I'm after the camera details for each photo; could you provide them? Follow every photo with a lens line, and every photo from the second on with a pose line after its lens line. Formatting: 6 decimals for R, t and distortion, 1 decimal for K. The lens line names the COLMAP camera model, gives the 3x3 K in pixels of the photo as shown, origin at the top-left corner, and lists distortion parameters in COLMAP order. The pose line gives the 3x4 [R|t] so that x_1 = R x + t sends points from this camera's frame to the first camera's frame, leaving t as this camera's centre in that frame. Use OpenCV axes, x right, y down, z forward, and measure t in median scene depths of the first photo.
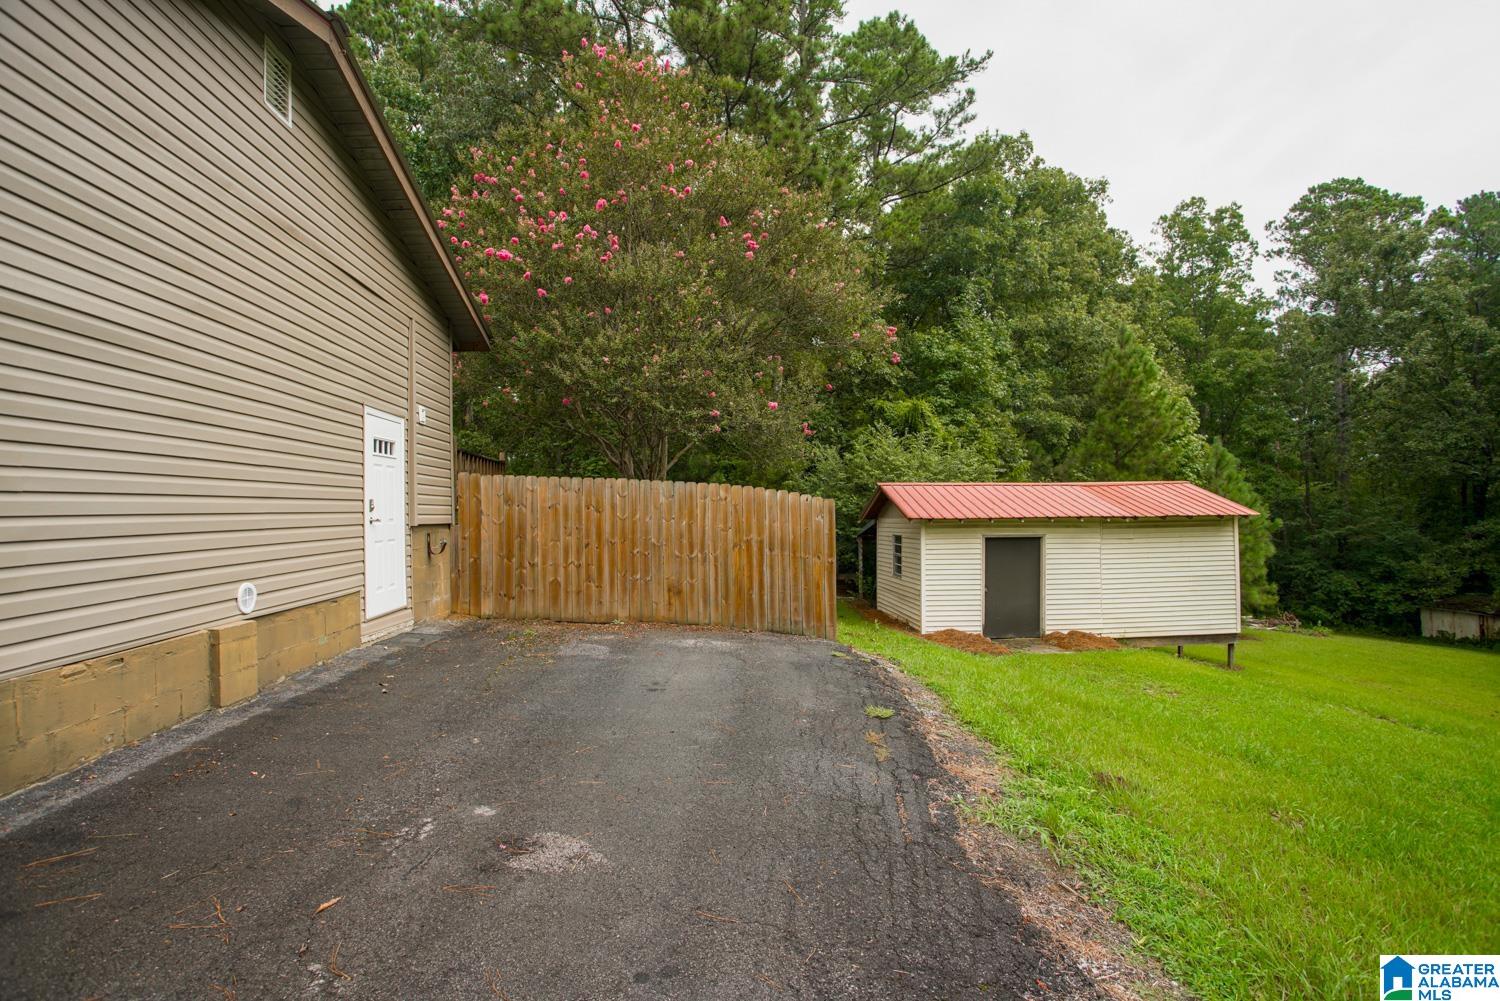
lens RADIAL K [[723.9, 0, 750.0], [0, 723.9, 500.5], [0, 0, 1]] dist [-0.075457, 0.032626]
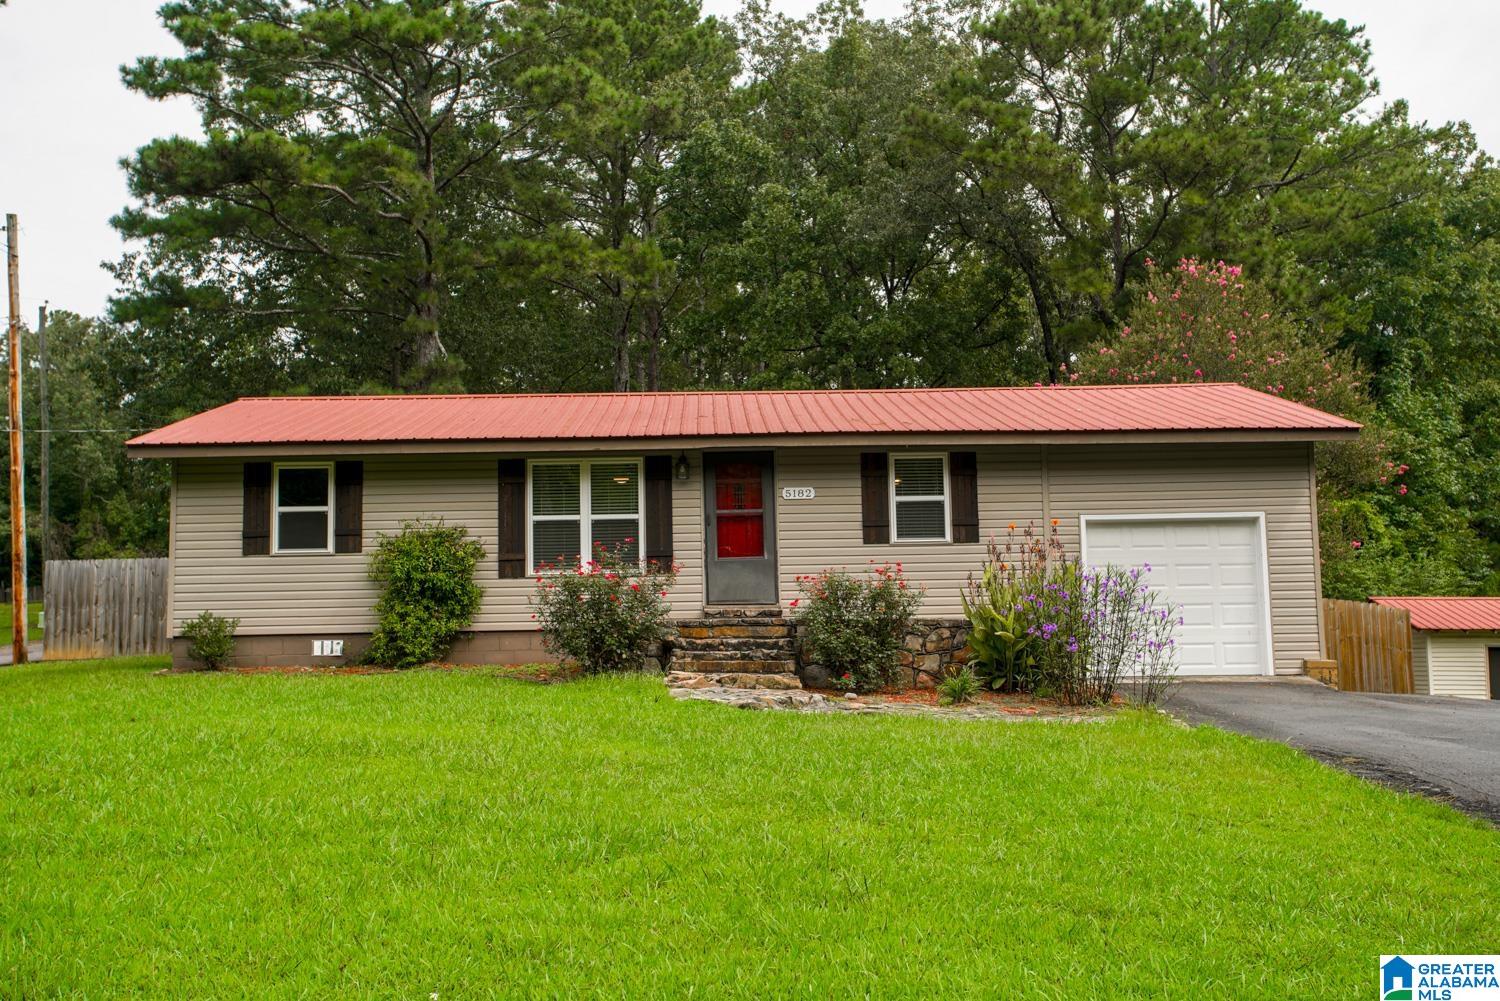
lens RADIAL K [[1437.9, 0, 750.0], [0, 1437.9, 500.5], [0, 0, 1]] dist [0.012030, 0.086615]
pose [[0.998547, -0.001895, -0.053854, -0.375506], [-0.002811, 0.996189, -0.087175, 0.013431], [0.053814, 0.087200, 0.994736, -0.714149]]
